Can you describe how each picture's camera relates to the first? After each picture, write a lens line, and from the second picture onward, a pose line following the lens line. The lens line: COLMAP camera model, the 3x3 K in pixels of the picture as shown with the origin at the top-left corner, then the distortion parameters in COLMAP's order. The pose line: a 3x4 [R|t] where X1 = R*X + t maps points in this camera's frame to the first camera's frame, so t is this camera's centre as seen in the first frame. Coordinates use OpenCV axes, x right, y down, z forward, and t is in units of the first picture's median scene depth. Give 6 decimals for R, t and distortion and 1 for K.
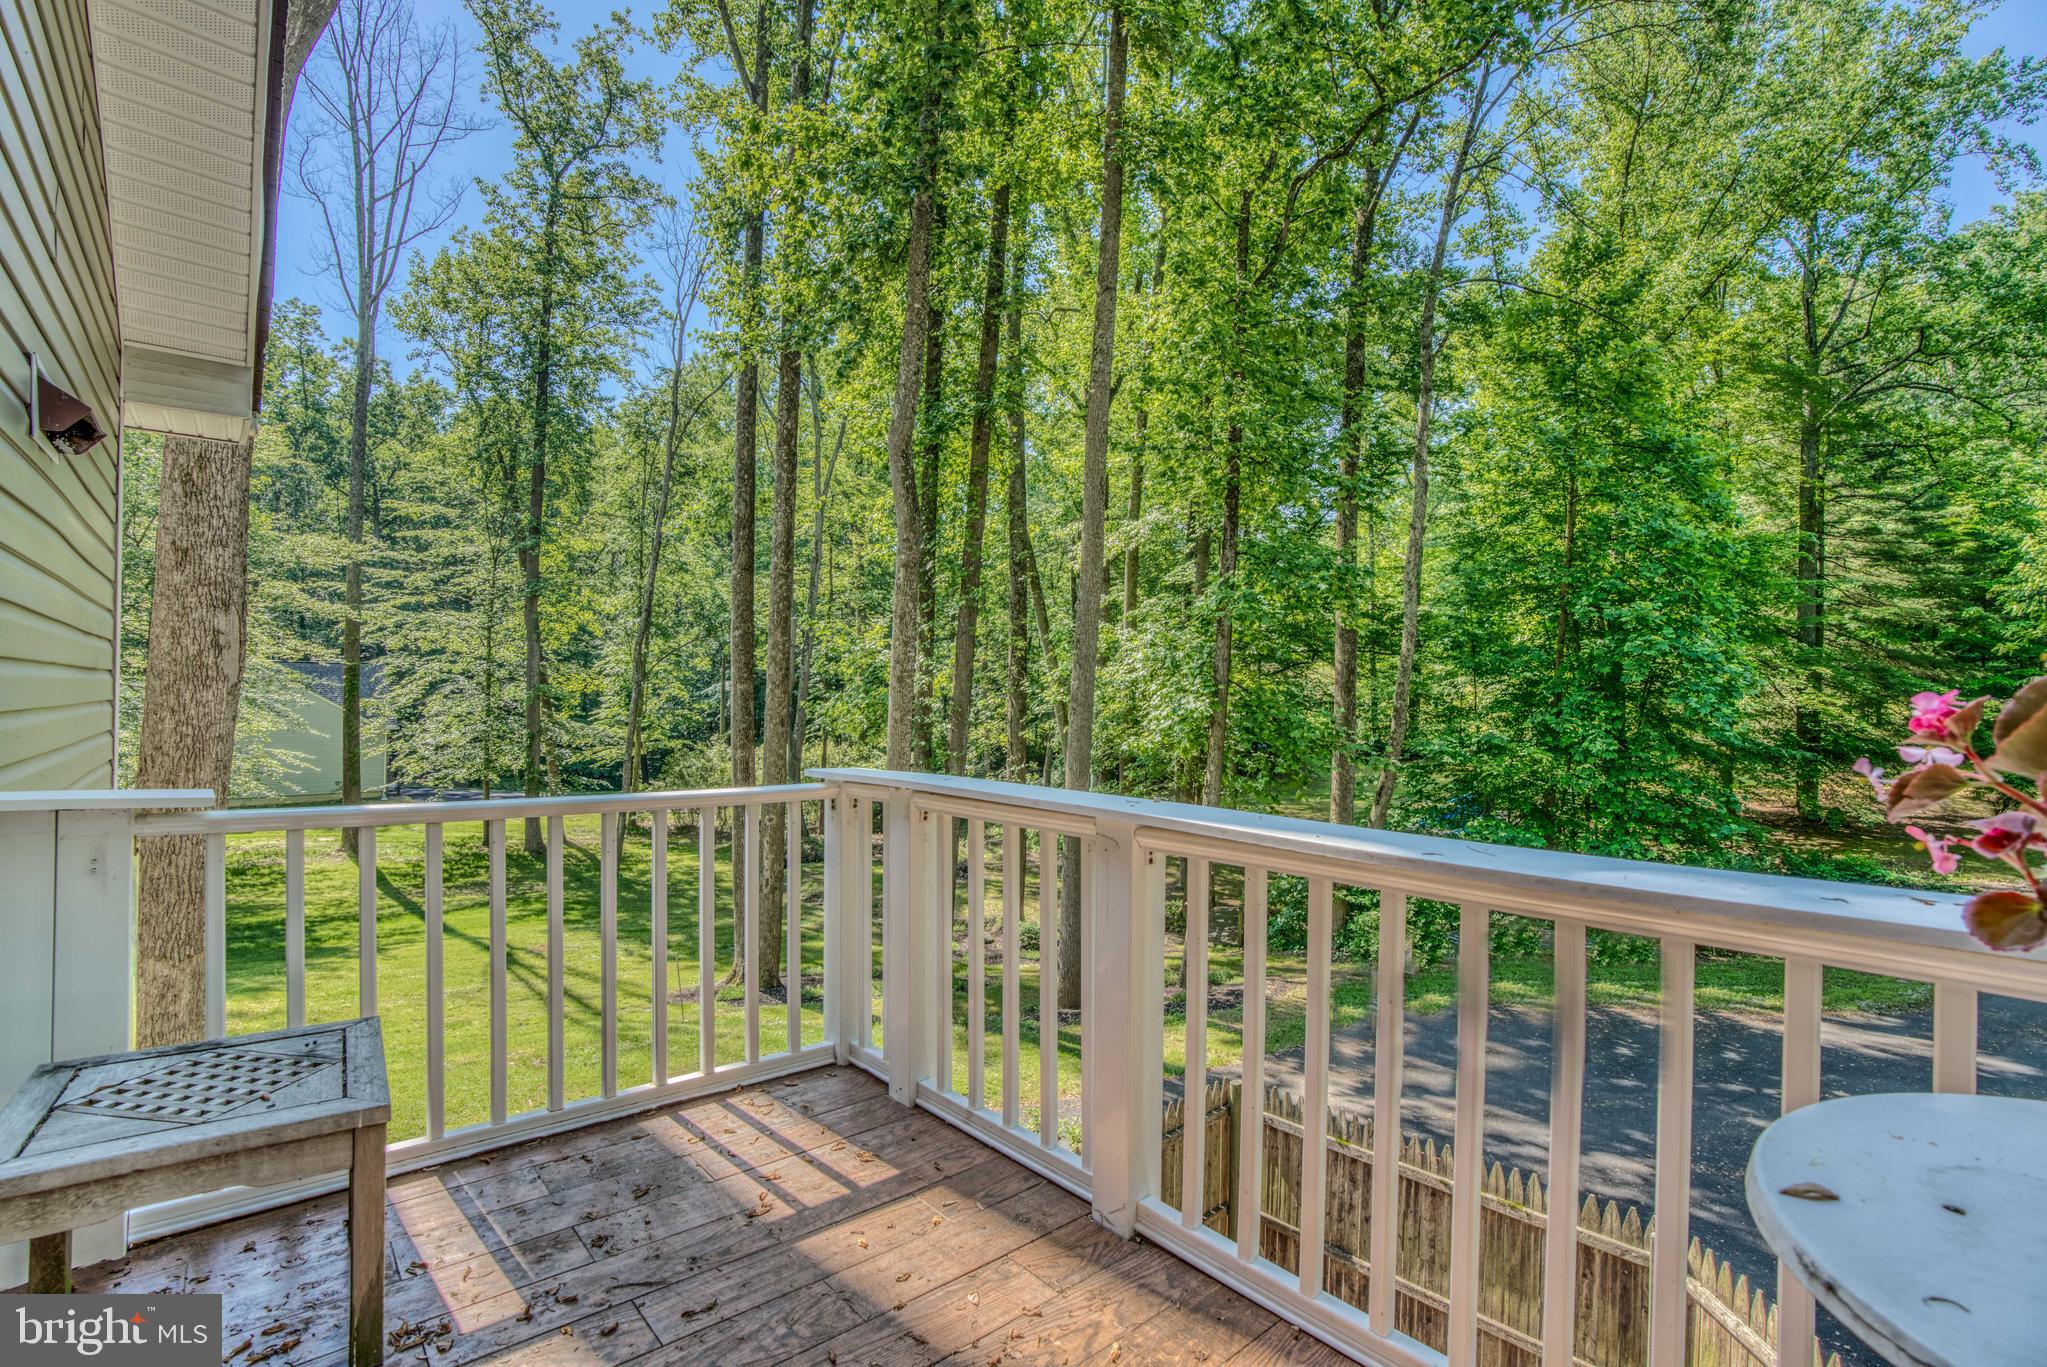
lens RADIAL K [[943.3, 0, 1013.1], [0, 943.3, 693.9], [0, 0, 1]] dist [-0.063120, 0.022554]
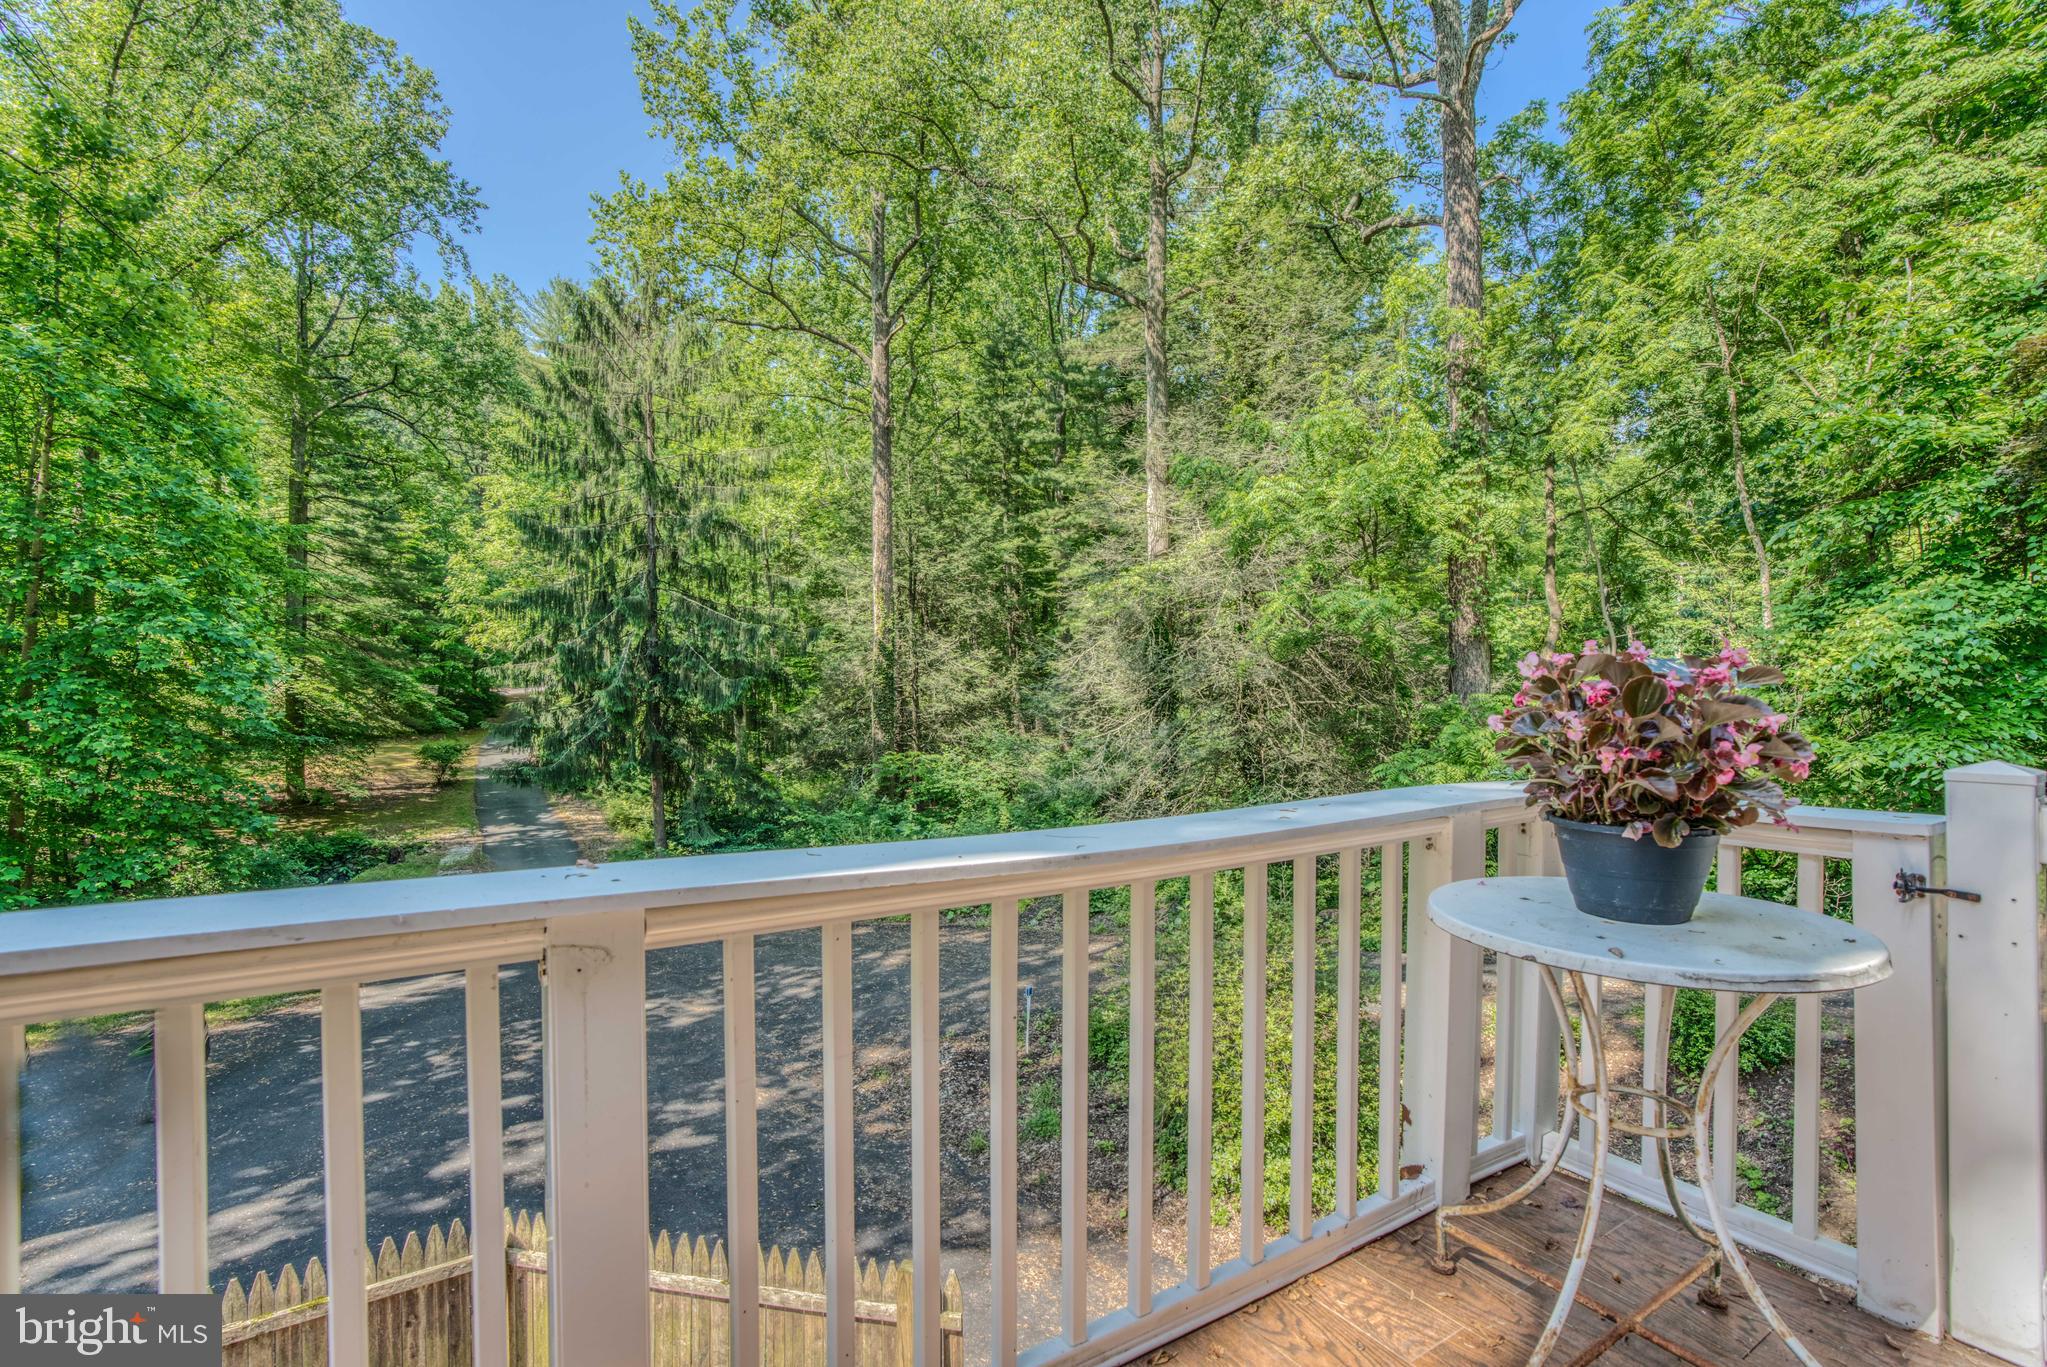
lens RADIAL K [[943.3, 0, 954.2], [0, 943.3, 694.3], [0, 0, 1]] dist [-0.063120, 0.022554]
pose [[0.131703, -0.012355, 0.991212, -0.065871], [-0.002725, 0.999914, 0.012826, -0.000218], [-0.991285, -0.004391, 0.131658, 0.125668]]
